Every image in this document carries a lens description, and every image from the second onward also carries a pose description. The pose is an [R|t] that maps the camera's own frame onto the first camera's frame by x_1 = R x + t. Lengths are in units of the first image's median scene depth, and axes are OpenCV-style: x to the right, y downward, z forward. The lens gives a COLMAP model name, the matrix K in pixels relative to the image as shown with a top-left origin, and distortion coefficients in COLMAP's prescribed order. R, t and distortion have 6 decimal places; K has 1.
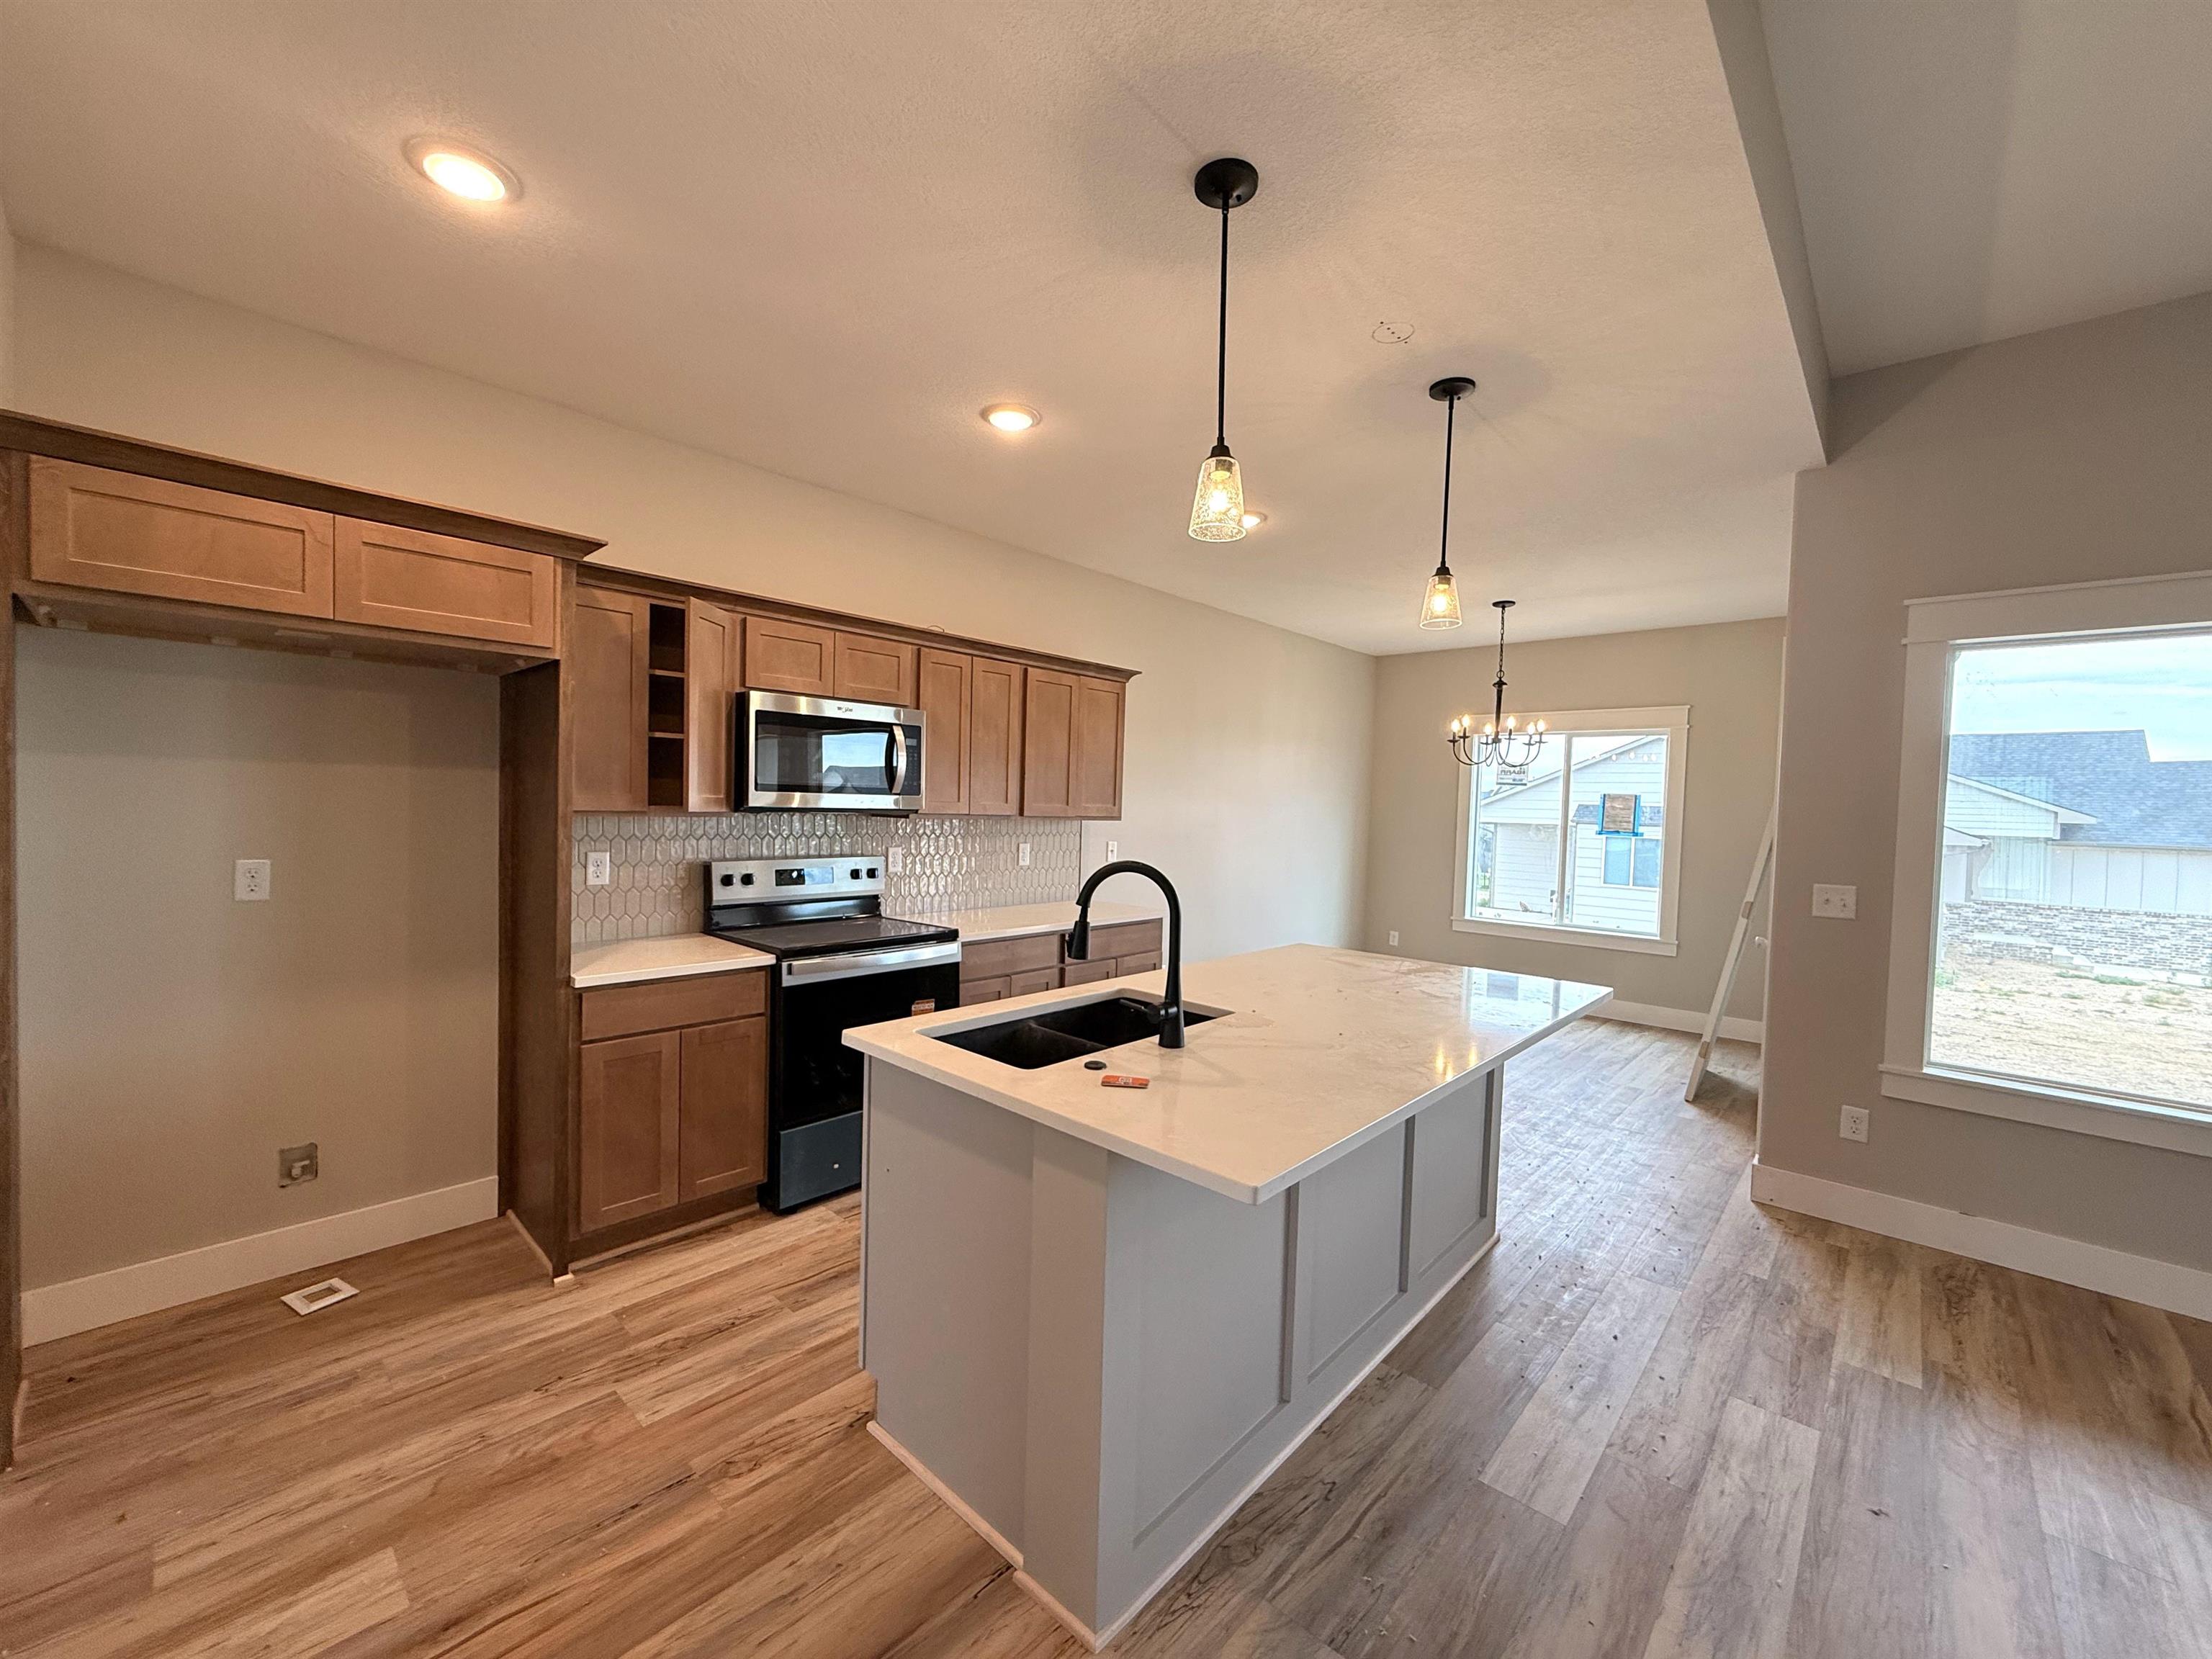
lens RADIAL K [[879.8, 0, 1099.9], [0, 879.8, 832.0], [0, 0, 1]] dist [-0.001541, 0.000620]
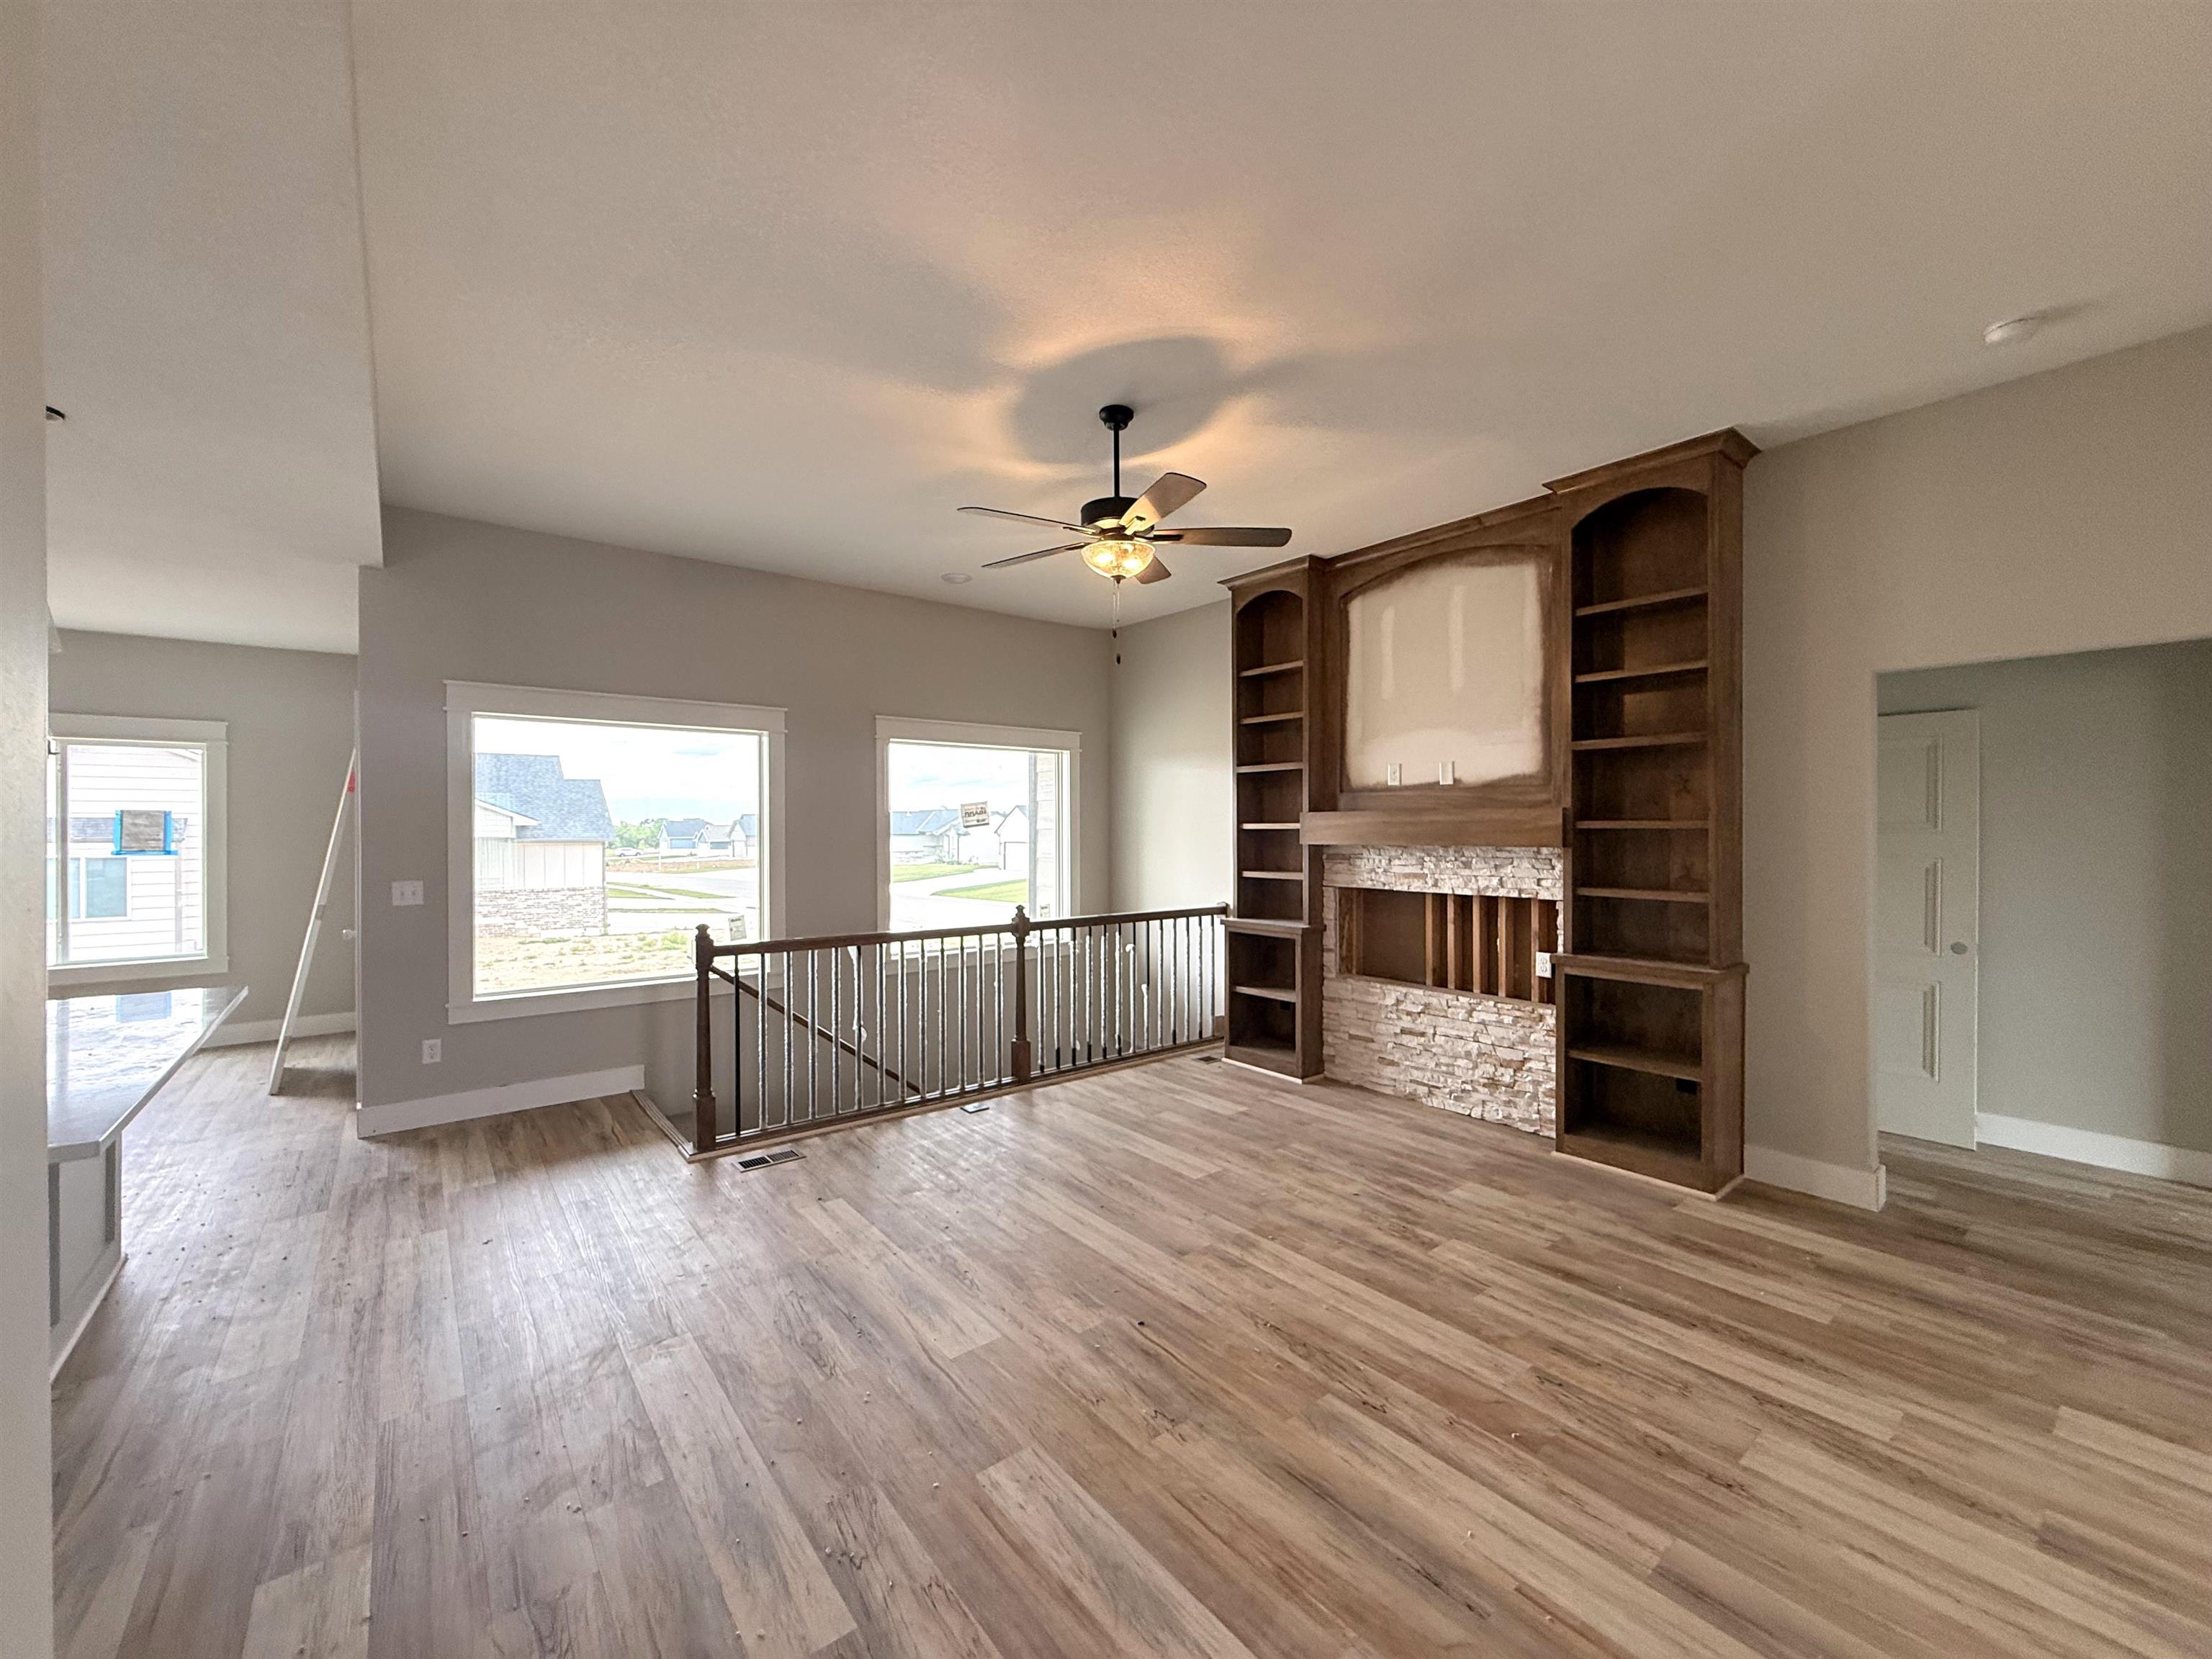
lens RADIAL K [[879.8, 0, 1099.9], [0, 879.8, 832.0], [0, 0, 1]] dist [-0.001541, 0.000620]
pose [[0.149444, -0.031985, 0.988253, -0.341201], [0.038333, 0.998913, 0.026533, -0.010985], [-0.988027, 0.033918, 0.150507, -0.261003]]
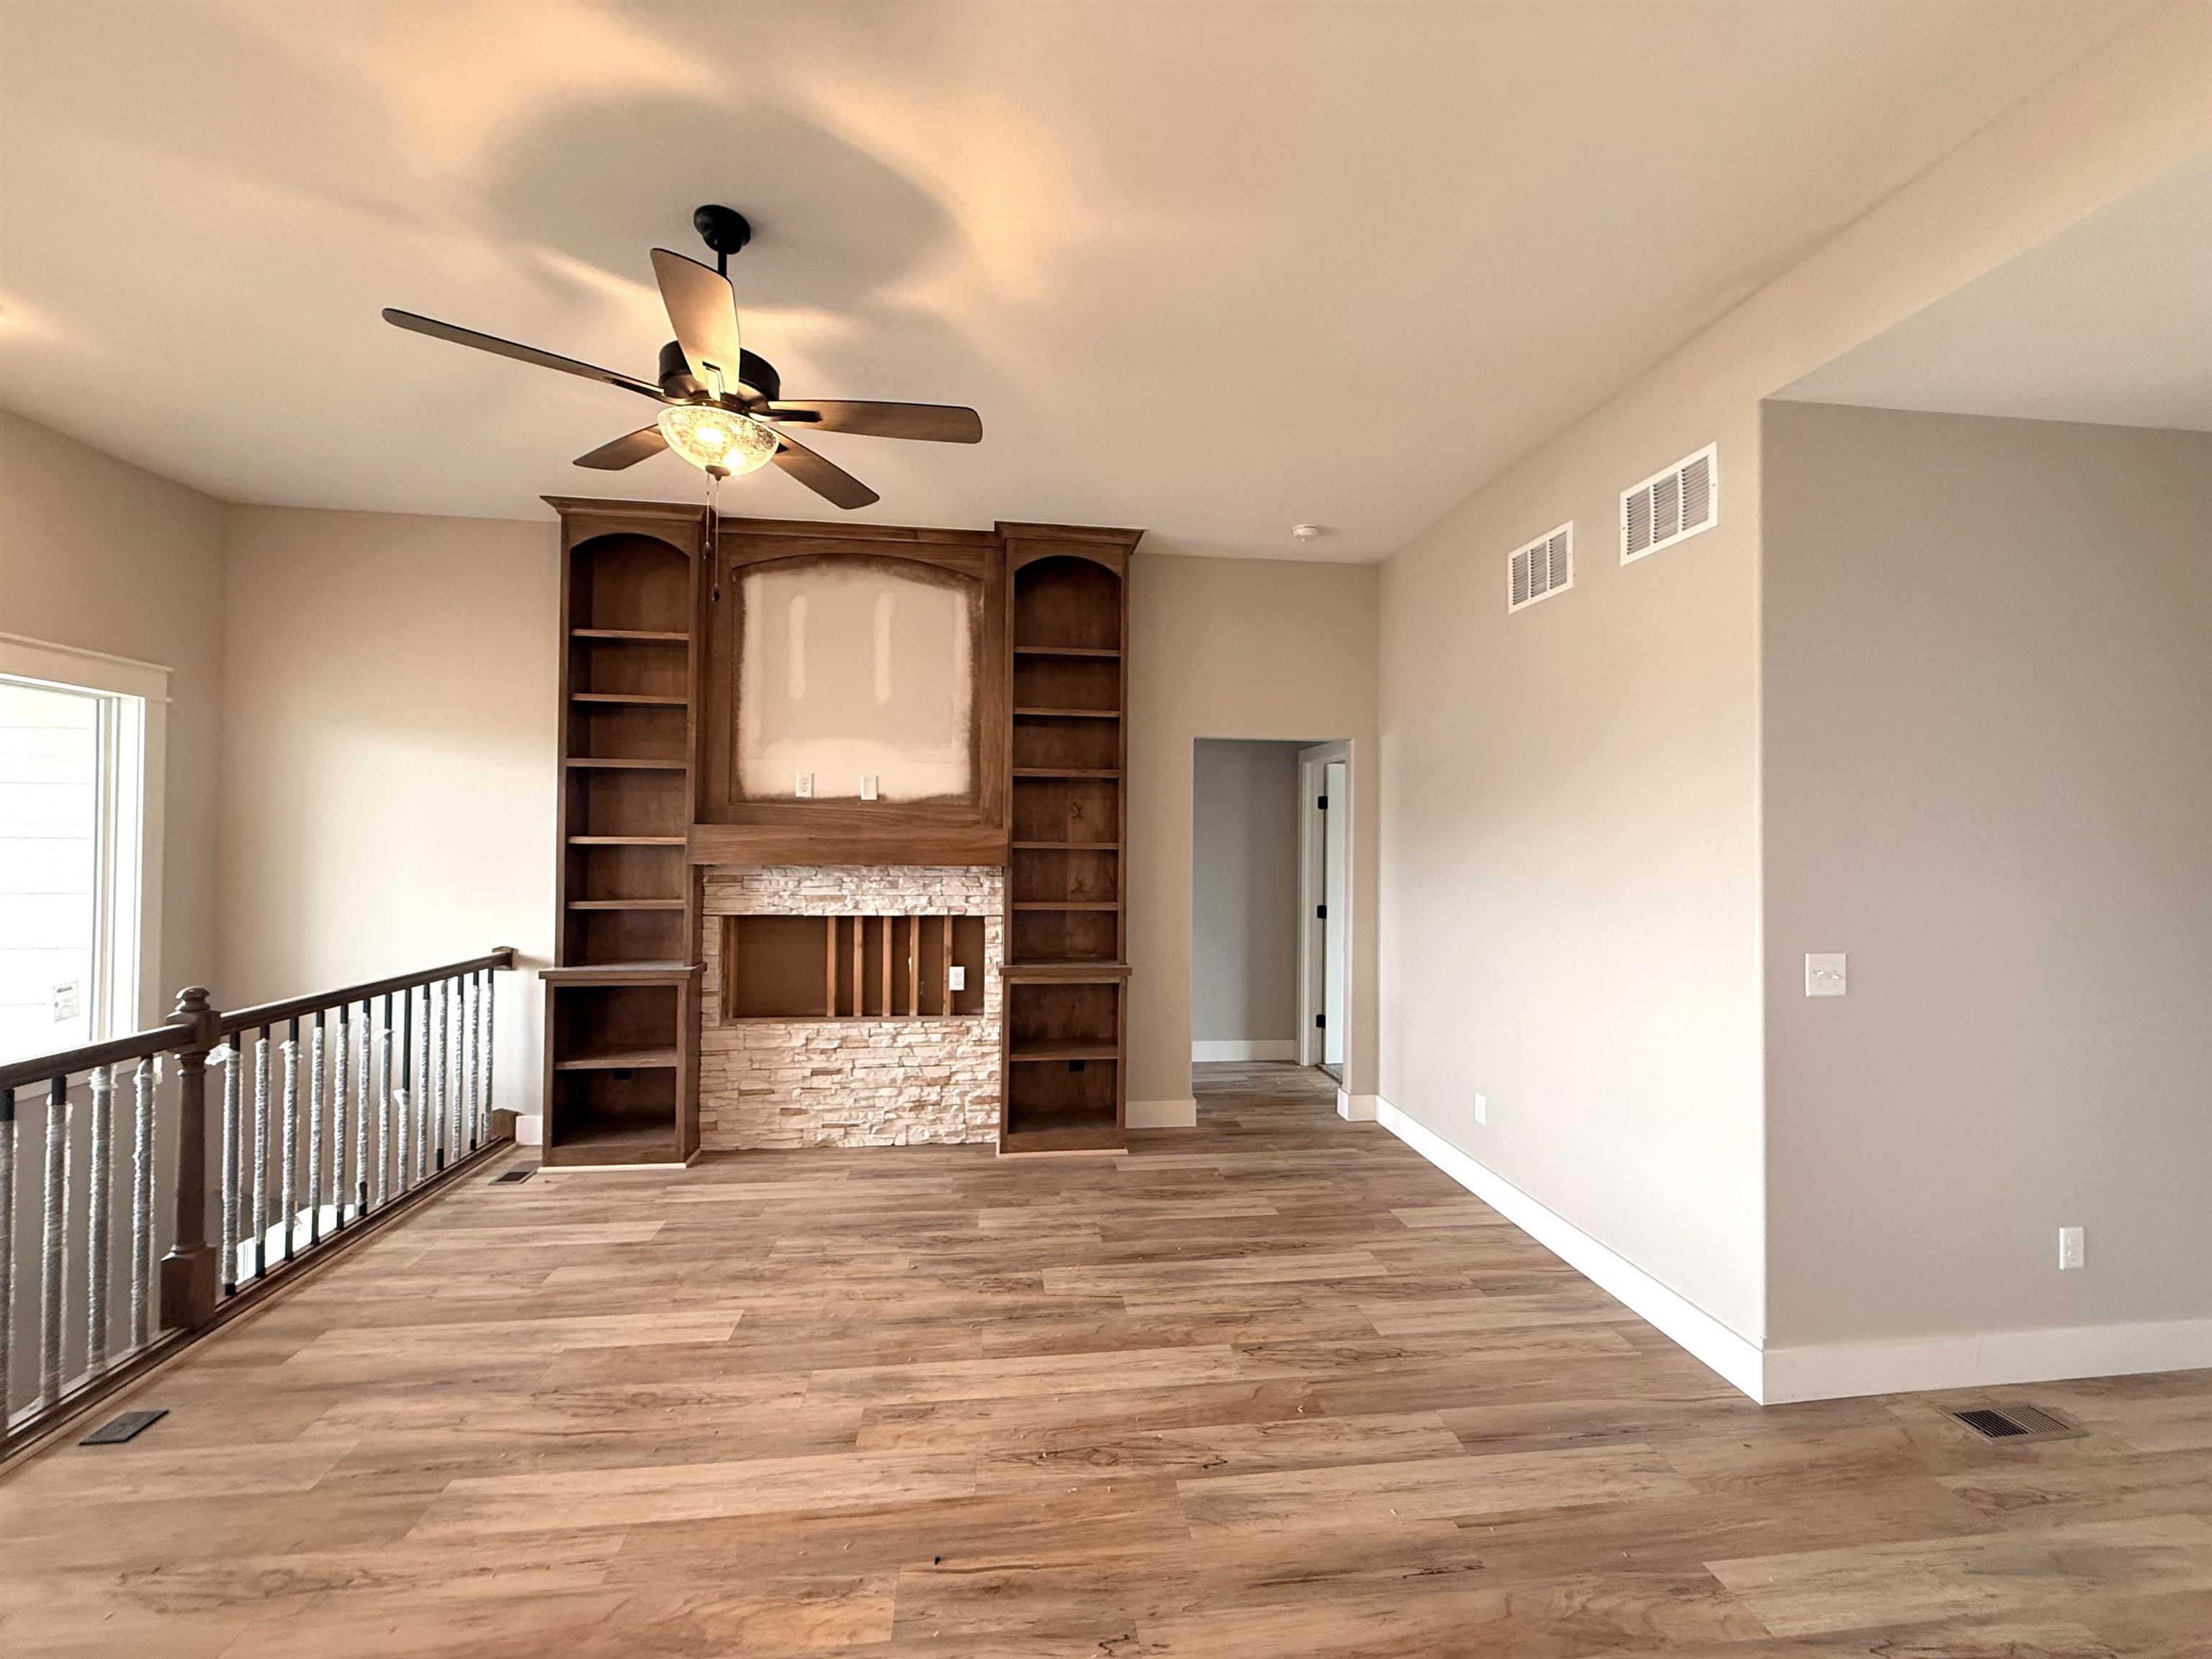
lens RADIAL K [[879.8, 0, 1099.9], [0, 879.8, 832.0], [0, 0, 1]] dist [-0.001541, 0.000620]
pose [[-0.766064, -0.028428, 0.642136, 1.559749], [-0.010563, 0.999443, 0.031644, -0.088109], [-0.642678, 0.017458, -0.765938, 2.169605]]
